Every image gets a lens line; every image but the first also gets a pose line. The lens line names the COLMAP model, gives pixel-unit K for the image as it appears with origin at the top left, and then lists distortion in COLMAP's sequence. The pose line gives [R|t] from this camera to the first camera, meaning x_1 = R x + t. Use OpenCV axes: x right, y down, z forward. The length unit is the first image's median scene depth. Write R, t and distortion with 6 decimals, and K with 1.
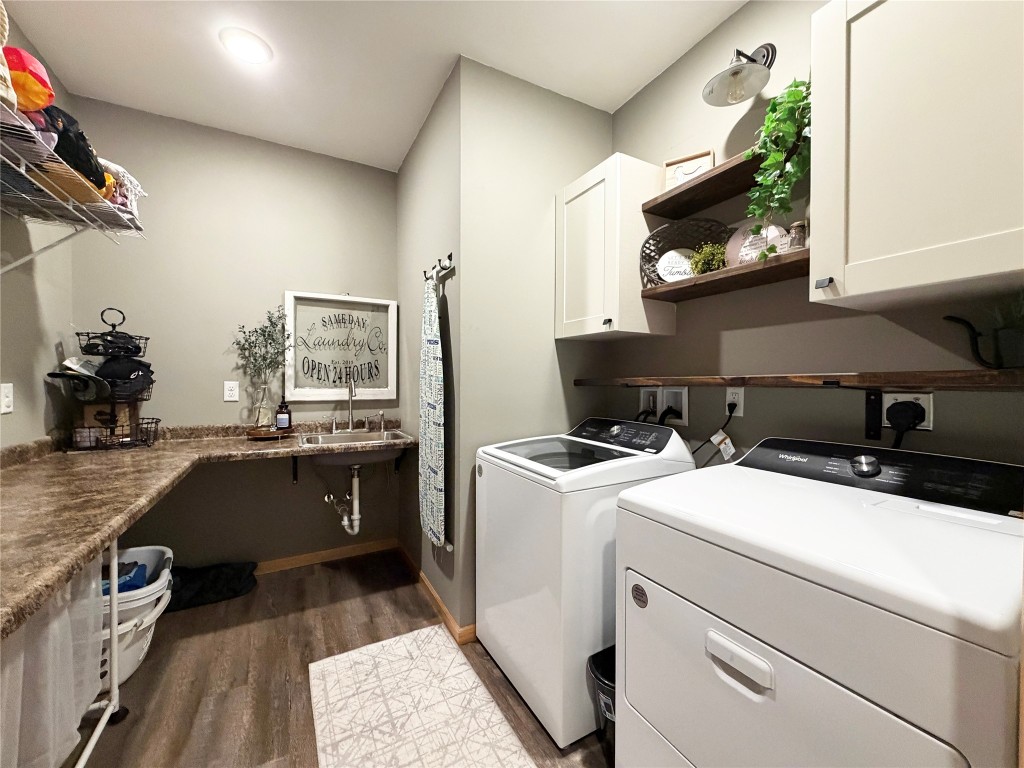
lens RADIAL K [[410.1, 0, 513.1], [0, 410.1, 384.8], [0, 0, 1]] dist [-0.001324, -0.000865]
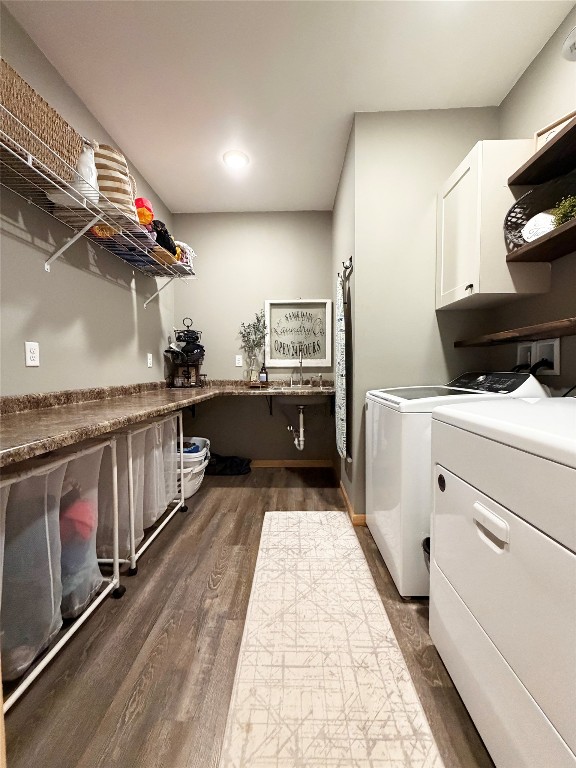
lens RADIAL K [[307.5, 0, 285.5], [0, 307.5, 381.9], [0, 0, 1]] dist [-0.001324, -0.000865]
pose [[0.861818, 0.012533, -0.507062, 0.214793], [0.002635, 0.999571, 0.029186, 0.092127], [0.507210, -0.026489, 0.861415, -0.057954]]
